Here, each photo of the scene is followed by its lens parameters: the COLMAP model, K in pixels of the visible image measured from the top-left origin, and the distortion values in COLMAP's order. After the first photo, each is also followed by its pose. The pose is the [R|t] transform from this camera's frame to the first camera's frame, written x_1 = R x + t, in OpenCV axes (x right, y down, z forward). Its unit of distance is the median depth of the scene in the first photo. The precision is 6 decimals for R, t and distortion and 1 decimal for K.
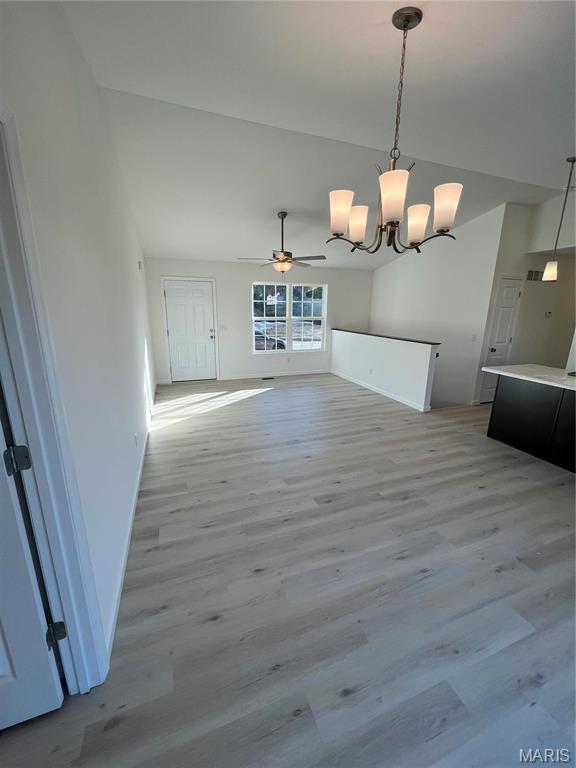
lens RADIAL K [[307.1, 0, 289.4], [0, 307.1, 383.7], [0, 0, 1]] dist [-0.002068, 0.001298]
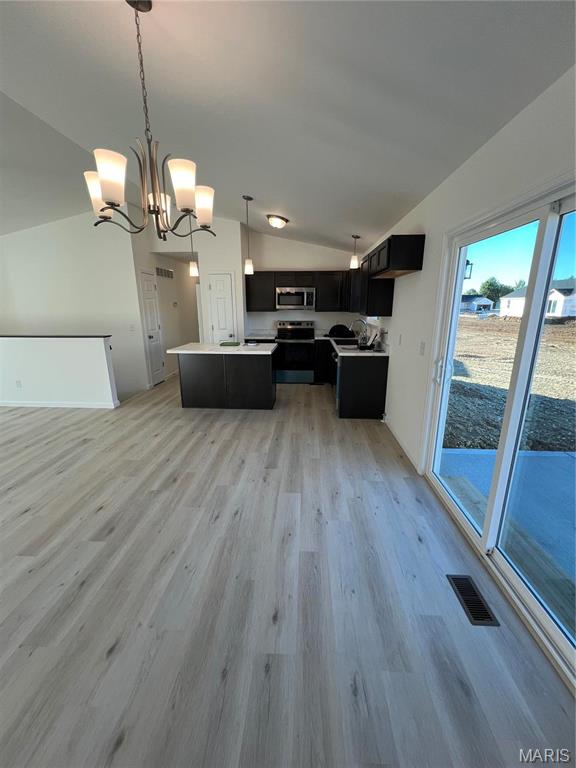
lens RADIAL K [[307.1, 0, 289.2], [0, 307.1, 383.9], [0, 0, 1]] dist [-0.002068, 0.001298]
pose [[0.405873, -0.245278, 0.880401, -0.276756], [0.230623, 0.959626, 0.161030, -0.016301], [-0.884353, 0.137683, 0.446053, 0.136064]]
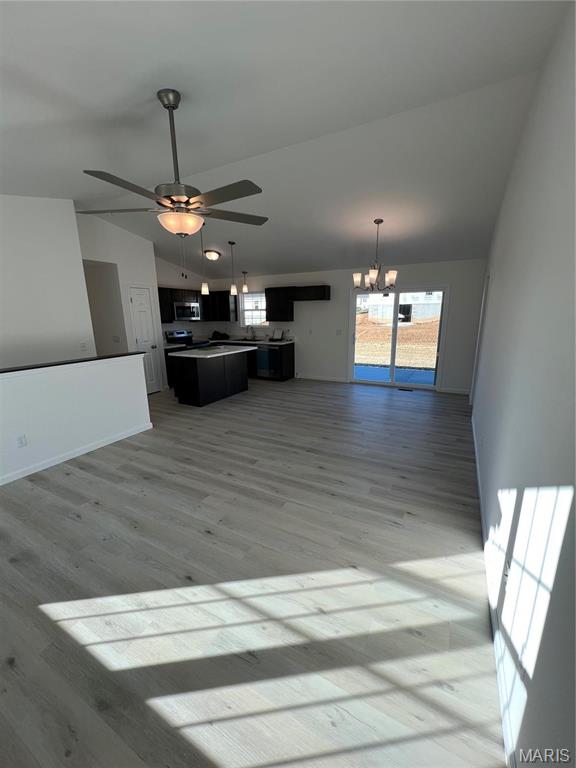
lens RADIAL K [[307.1, 0, 287.3], [0, 307.1, 384.2], [0, 0, 1]] dist [-0.002068, 0.001298]
pose [[-0.651665, -0.178111, 0.737299, -0.780526], [0.190595, 0.902401, 0.386454, -0.497609], [-0.734170, 0.392364, -0.554116, 1.940871]]
